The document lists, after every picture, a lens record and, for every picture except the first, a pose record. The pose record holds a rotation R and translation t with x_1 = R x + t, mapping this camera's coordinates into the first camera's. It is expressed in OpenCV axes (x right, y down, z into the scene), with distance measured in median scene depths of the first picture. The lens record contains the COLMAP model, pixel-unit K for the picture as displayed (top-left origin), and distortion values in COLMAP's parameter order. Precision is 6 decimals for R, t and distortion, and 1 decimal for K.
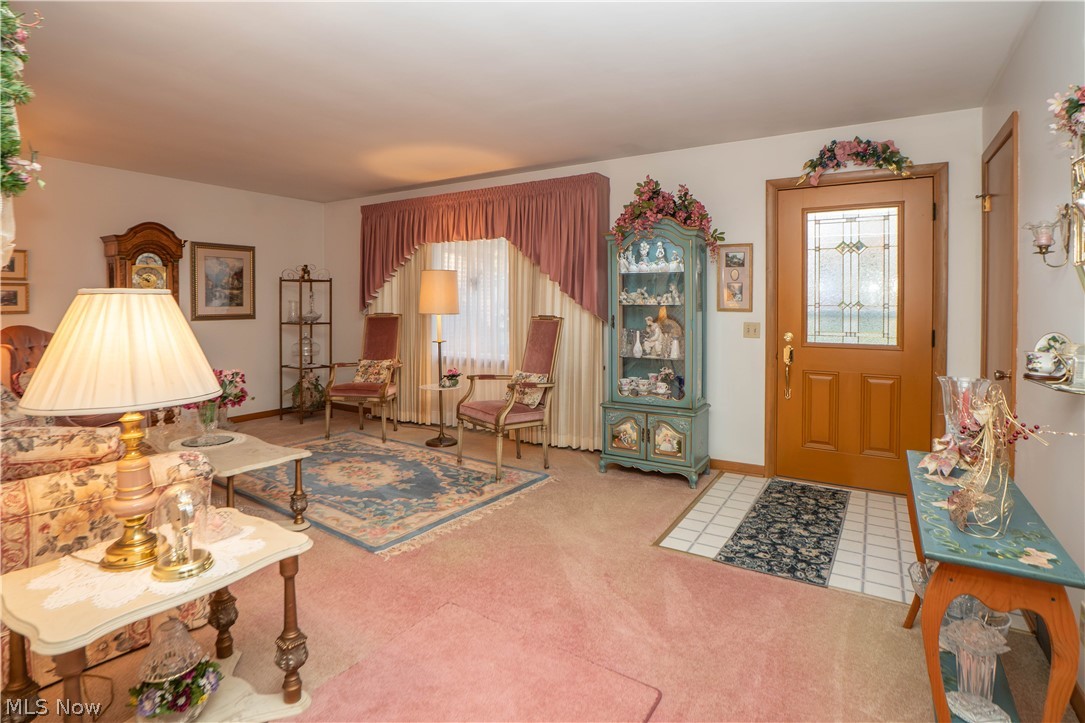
lens RADIAL K [[552.3, 0, 538.4], [0, 552.3, 361.3], [0, 0, 1]] dist [-0.045645, 0.000703]
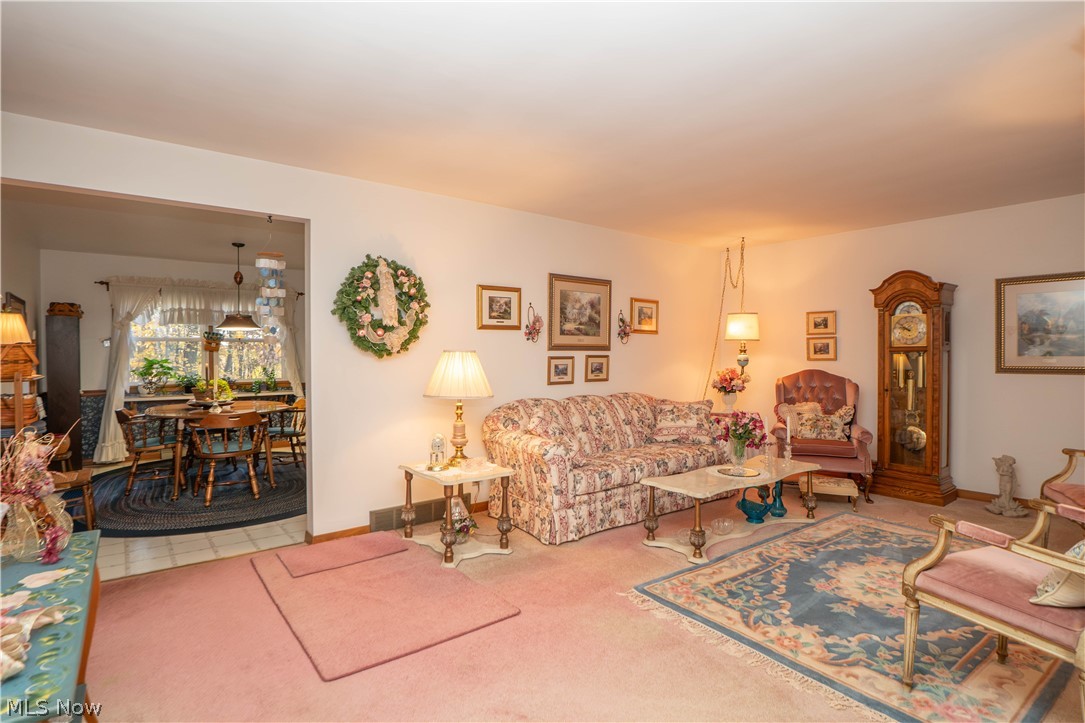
lens RADIAL K [[552.3, 0, 538.4], [0, 552.3, 361.3], [0, 0, 1]] dist [-0.045645, 0.000703]
pose [[-0.361996, 0.002020, -0.932178, 0.576071], [-0.097713, 0.994406, 0.040100, -0.080836], [0.927044, 0.105602, -0.359773, 0.917661]]
